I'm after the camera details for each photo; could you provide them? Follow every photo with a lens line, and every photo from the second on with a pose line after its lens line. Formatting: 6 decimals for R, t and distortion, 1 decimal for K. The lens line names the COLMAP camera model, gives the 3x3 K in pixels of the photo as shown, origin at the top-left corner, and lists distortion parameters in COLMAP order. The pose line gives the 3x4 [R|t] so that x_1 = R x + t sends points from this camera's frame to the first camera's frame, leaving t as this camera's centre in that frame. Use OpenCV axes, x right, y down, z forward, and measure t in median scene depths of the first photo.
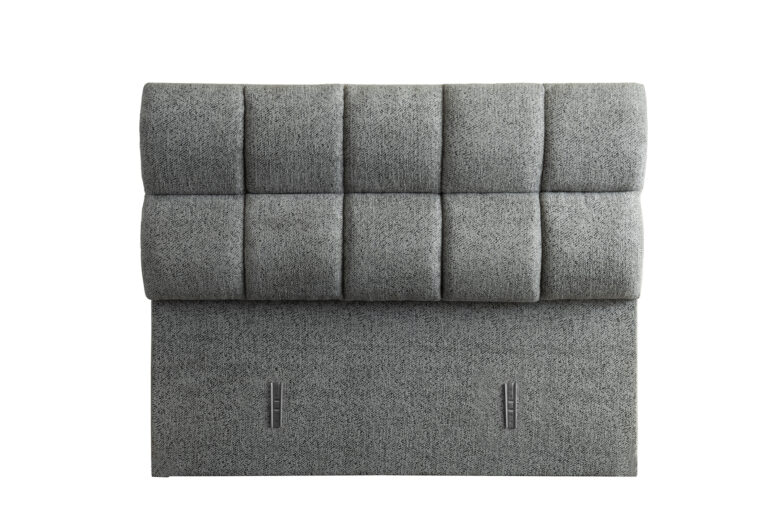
lens RADIAL K [[1506.2, 0, 393.3], [0, 1506.2, 237.6], [0, 0, 1]] dist [0.224154, 0.000000]
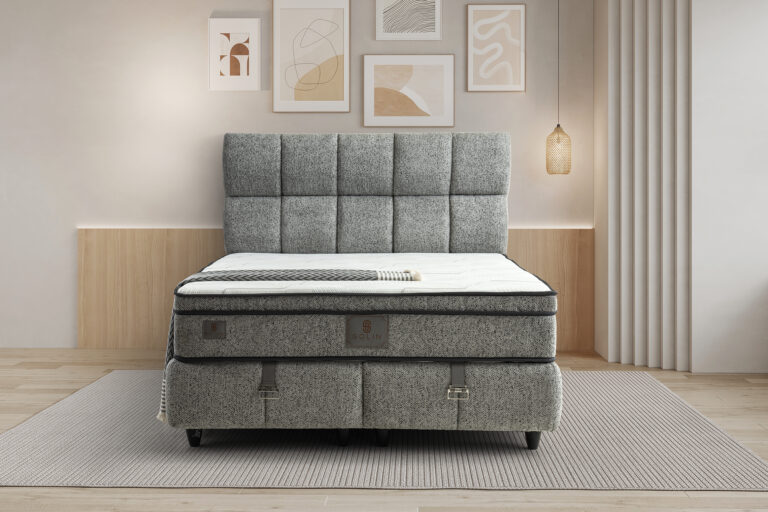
lens RADIAL K [[1203.1, 0, 349.4], [0, 1203.1, 284.3], [0, 0, 1]] dist [0.242486, 0.000000]
pose [[0.999431, 0.004098, -0.033479, 0.028905], [-0.001556, 0.997135, 0.075624, -0.032729], [0.033693, -0.075529, 0.996574, -0.412902]]
